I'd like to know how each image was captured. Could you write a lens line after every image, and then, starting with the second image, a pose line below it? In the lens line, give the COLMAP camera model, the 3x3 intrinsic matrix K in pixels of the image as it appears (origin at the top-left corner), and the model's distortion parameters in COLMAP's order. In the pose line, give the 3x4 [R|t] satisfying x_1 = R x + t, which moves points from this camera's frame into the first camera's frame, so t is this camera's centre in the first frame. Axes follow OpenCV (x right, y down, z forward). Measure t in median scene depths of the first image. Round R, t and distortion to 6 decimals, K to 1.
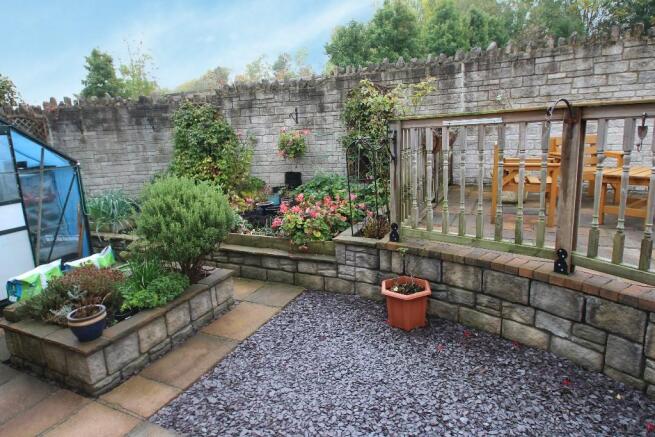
lens RADIAL K [[386.7, 0, 327.4], [0, 386.7, 211.9], [0, 0, 1]] dist [-0.030384, -0.001861]
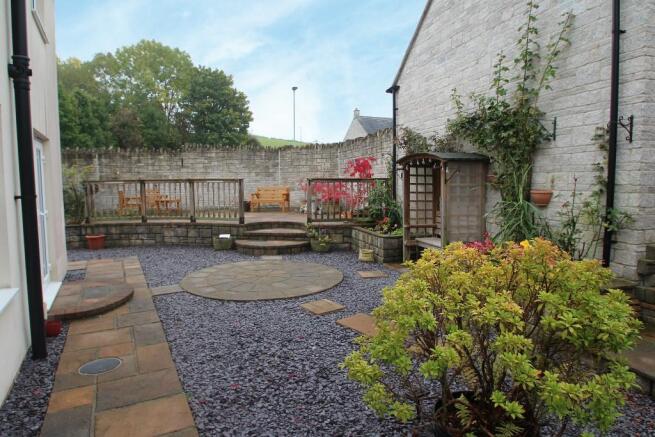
lens RADIAL K [[386.7, 0, 327.4], [0, 386.7, 211.9], [0, 0, 1]] dist [-0.030384, -0.001861]
pose [[0.583075, -0.018328, 0.812212, -0.656734], [0.143952, 0.986257, -0.081085, 0.291338], [-0.799563, 0.164198, 0.577700, -1.239787]]
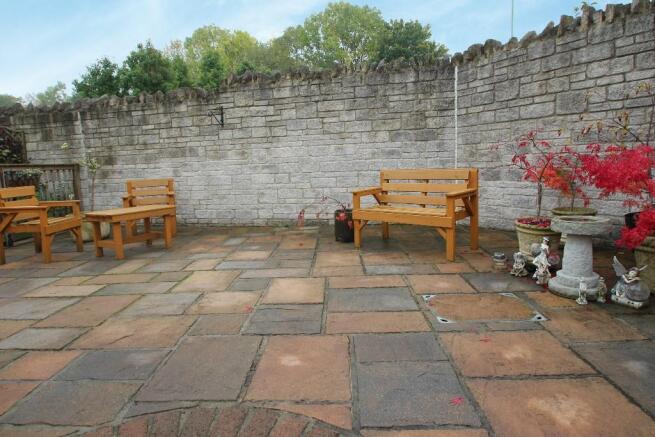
lens RADIAL K [[386.7, 0, 327.4], [0, 386.7, 211.9], [0, 0, 1]] dist [-0.030384, -0.001861]
pose [[0.914813, -0.034779, 0.402378, 0.599898], [0.074445, 0.993735, -0.083360, 0.030625], [-0.396958, 0.106214, 0.911671, -0.228701]]
